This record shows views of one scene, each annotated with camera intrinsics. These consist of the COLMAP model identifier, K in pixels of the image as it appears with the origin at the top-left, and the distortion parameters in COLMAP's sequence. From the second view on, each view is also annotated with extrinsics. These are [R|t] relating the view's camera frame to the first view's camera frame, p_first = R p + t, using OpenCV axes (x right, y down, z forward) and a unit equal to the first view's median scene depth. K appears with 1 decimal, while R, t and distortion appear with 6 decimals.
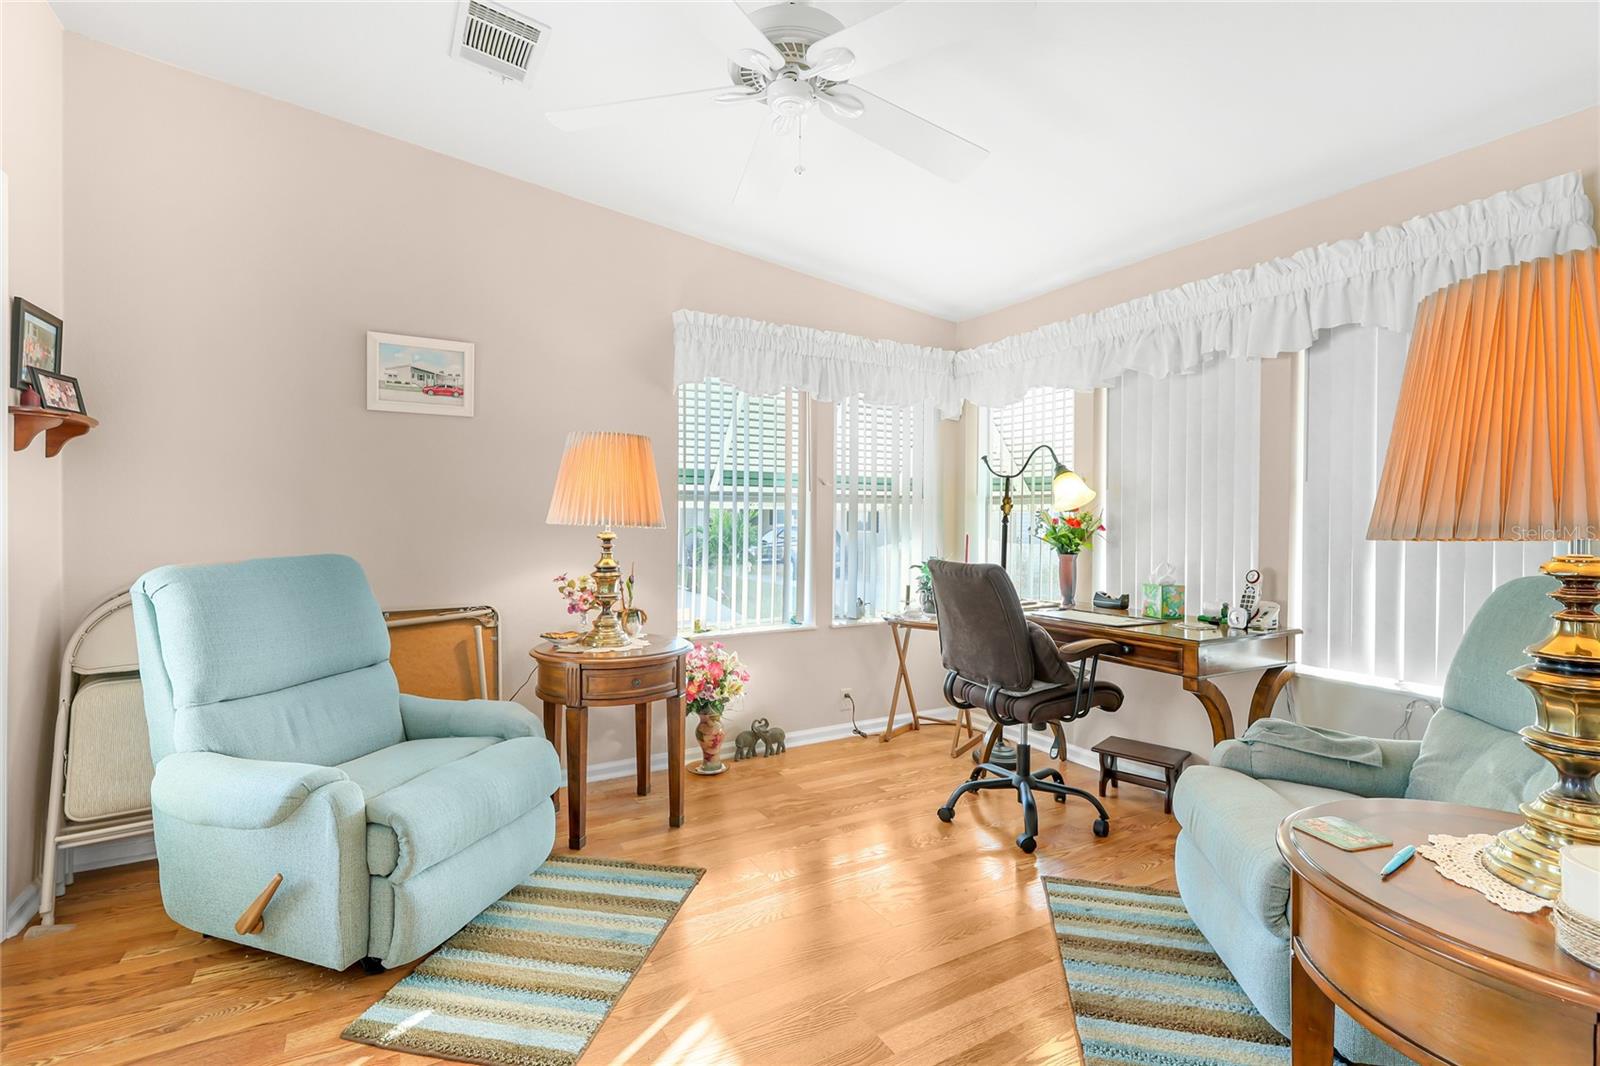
lens RADIAL K [[726.4, 0, 801.6], [0, 726.4, 526.8], [0, 0, 1]] dist [0.013468, -0.000224]
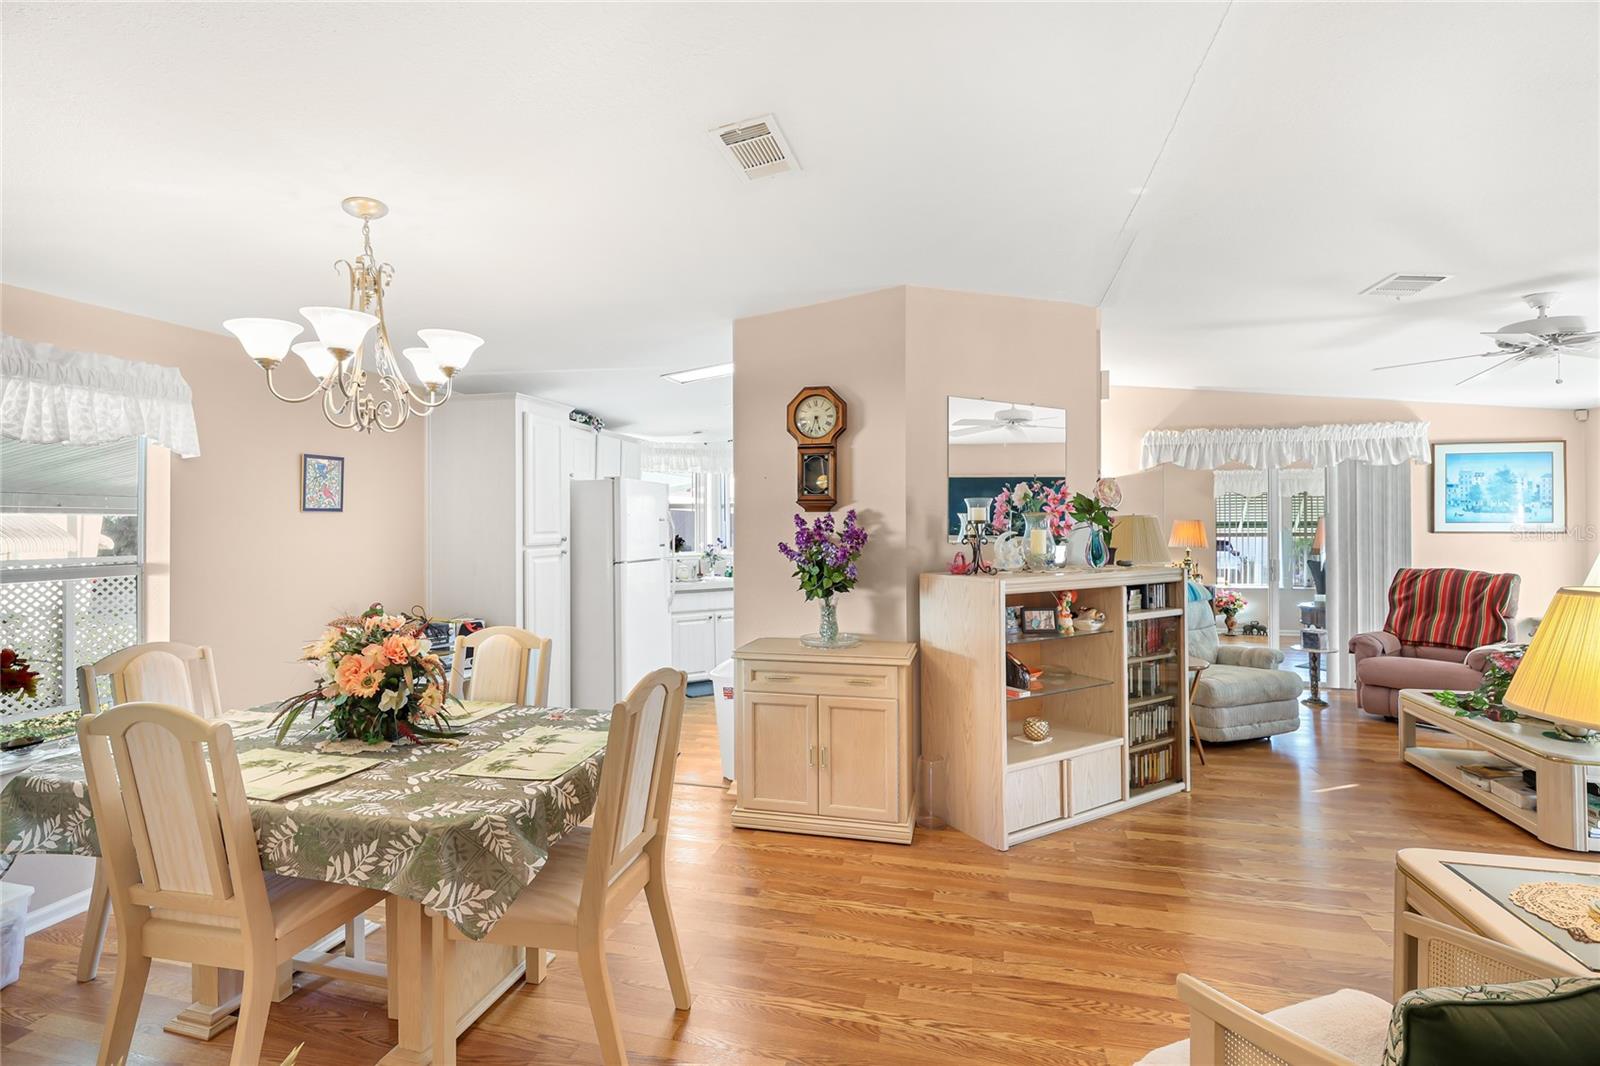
lens RADIAL K [[726.4, 0, 805.1], [0, 726.4, 523.2], [0, 0, 1]] dist [0.013468, -0.000224]
pose [[0.720319, -0.012274, -0.693534, 0.579549], [0.011582, 0.999917, -0.005667, -0.085031], [0.693546, -0.003950, 0.720402, -1.927572]]
